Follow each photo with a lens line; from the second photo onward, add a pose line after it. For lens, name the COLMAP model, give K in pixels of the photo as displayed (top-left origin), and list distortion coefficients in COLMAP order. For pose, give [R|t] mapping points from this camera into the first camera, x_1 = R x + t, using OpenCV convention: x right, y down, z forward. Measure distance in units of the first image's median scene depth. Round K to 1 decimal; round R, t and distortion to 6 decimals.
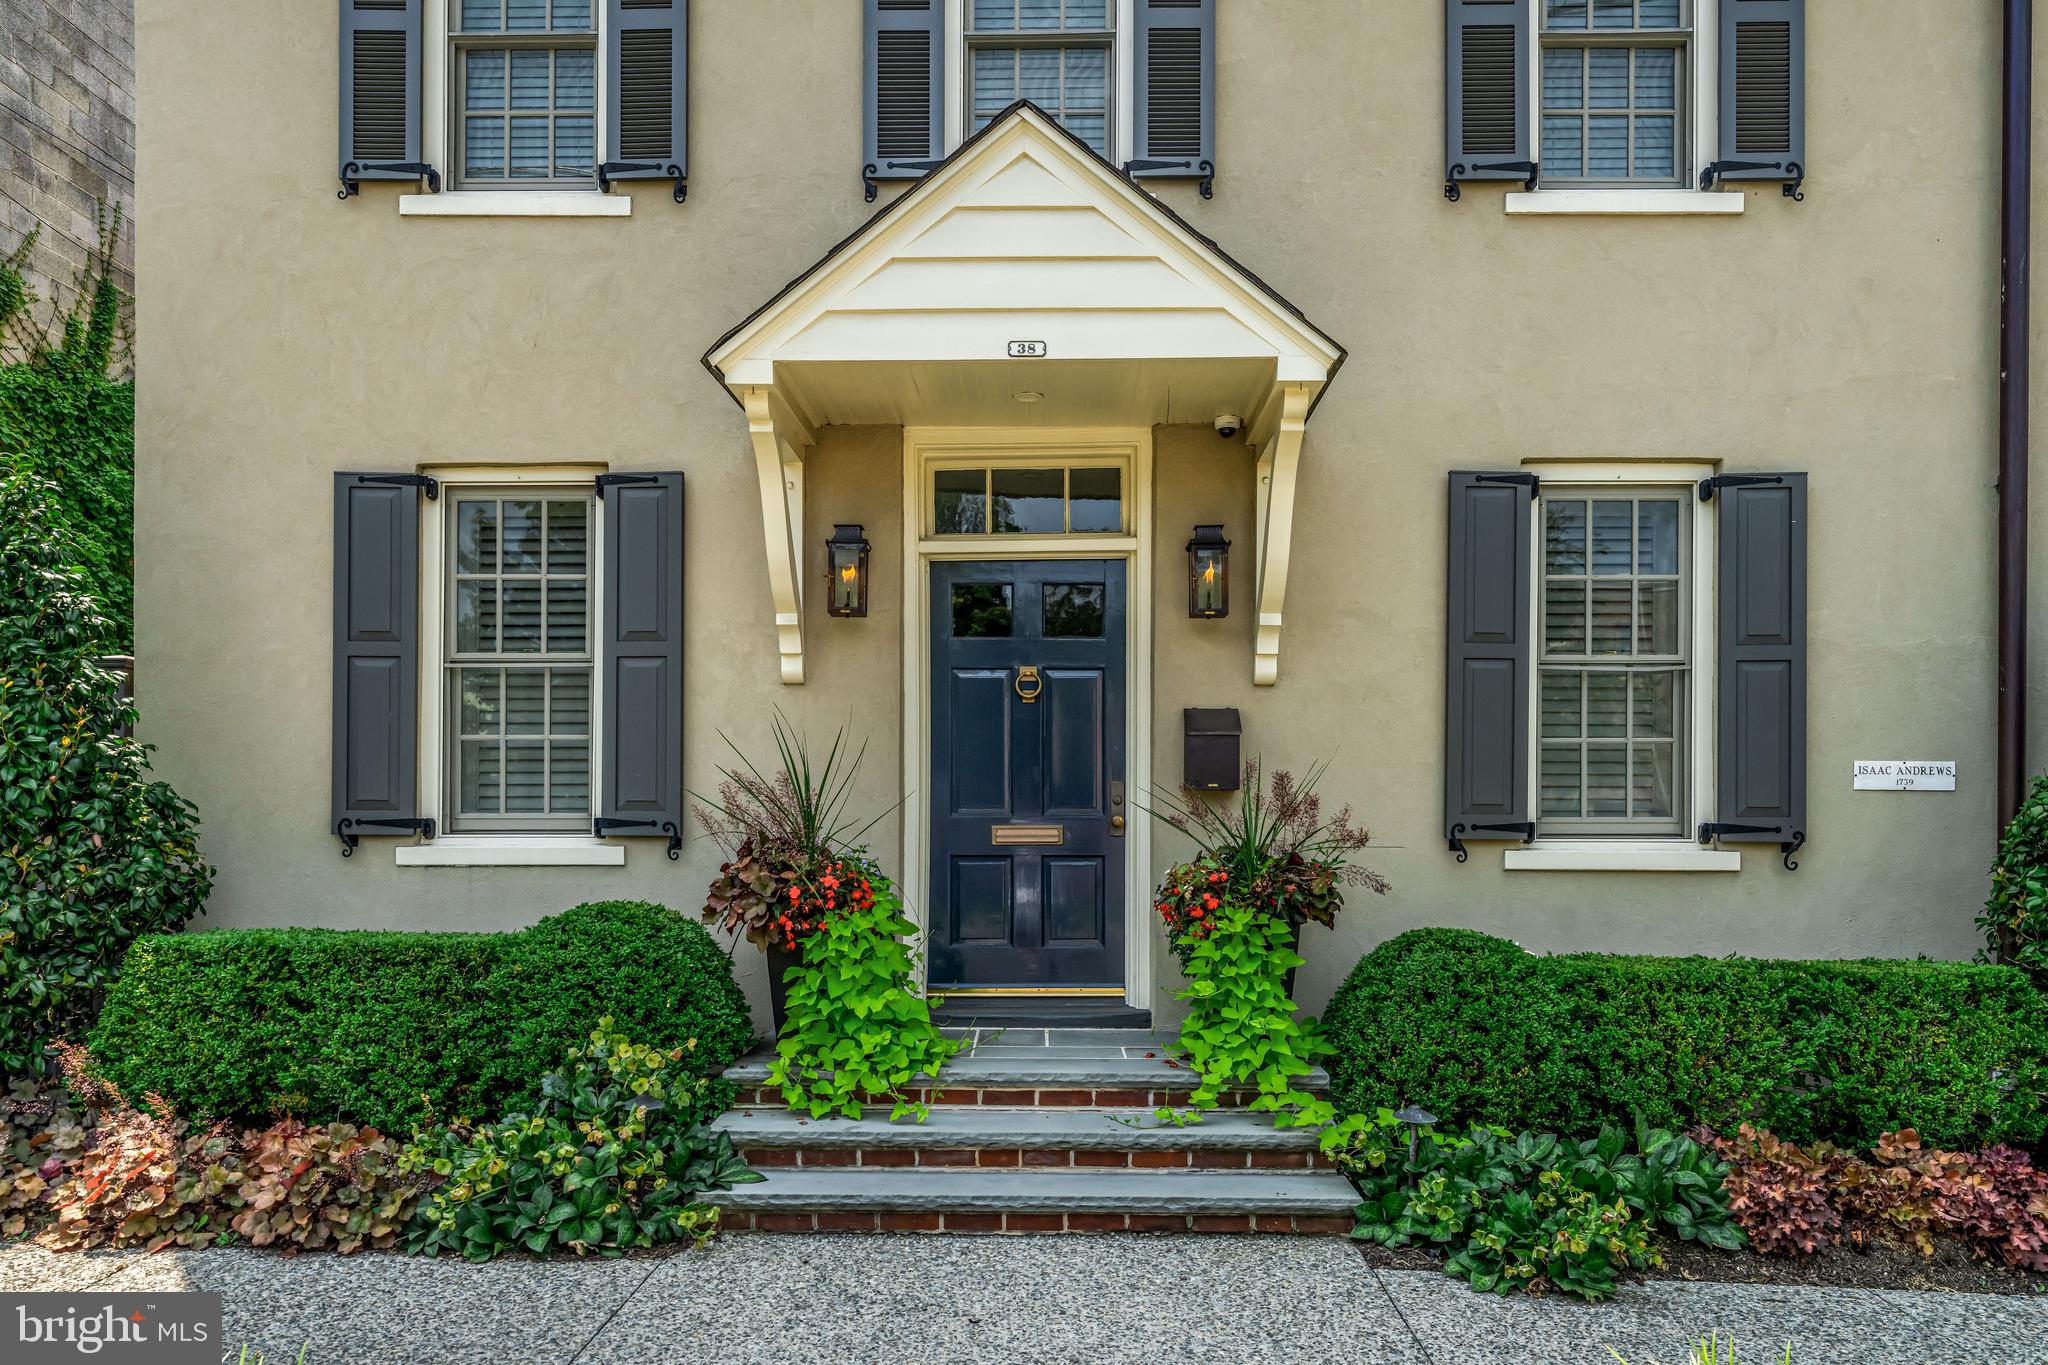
lens RADIAL K [[1393.6, 0, 1024.8], [0, 1393.6, 815.6], [0, 0, 1]] dist [0.003385, -0.002157]
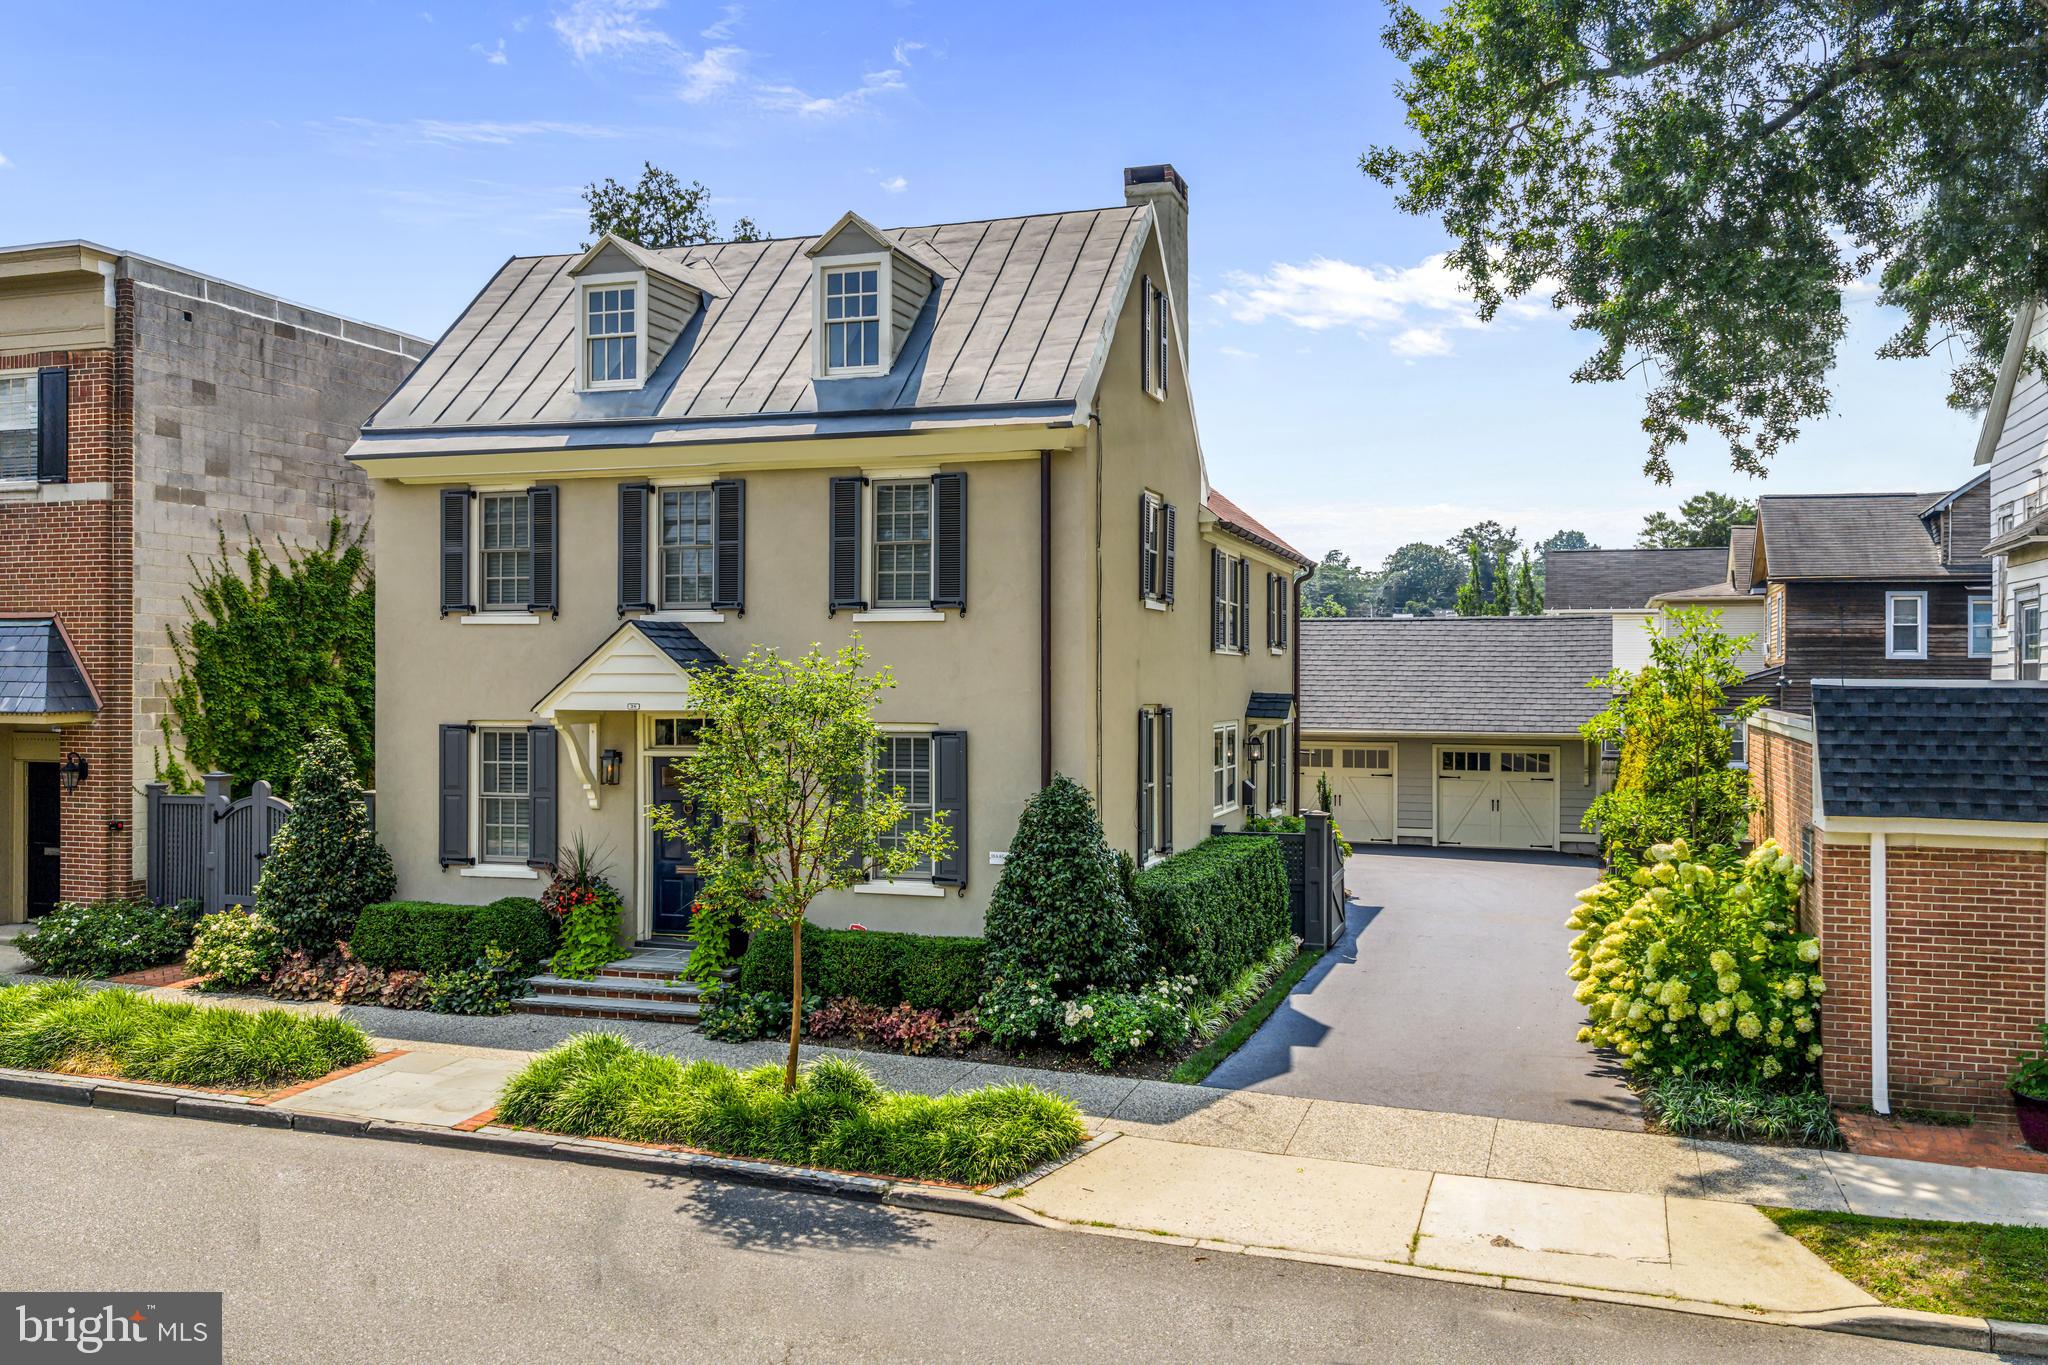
lens RADIAL K [[1629.5, 0, 1024.0], [0, 1629.5, 682.5], [0, 0, 1]] dist [0.001057, -0.002411]
pose [[0.958336, -0.002635, -0.285631, 1.641336], [0.002345, 0.999996, -0.001358, -0.367143], [0.285633, 0.000632, 0.958339, -1.855576]]
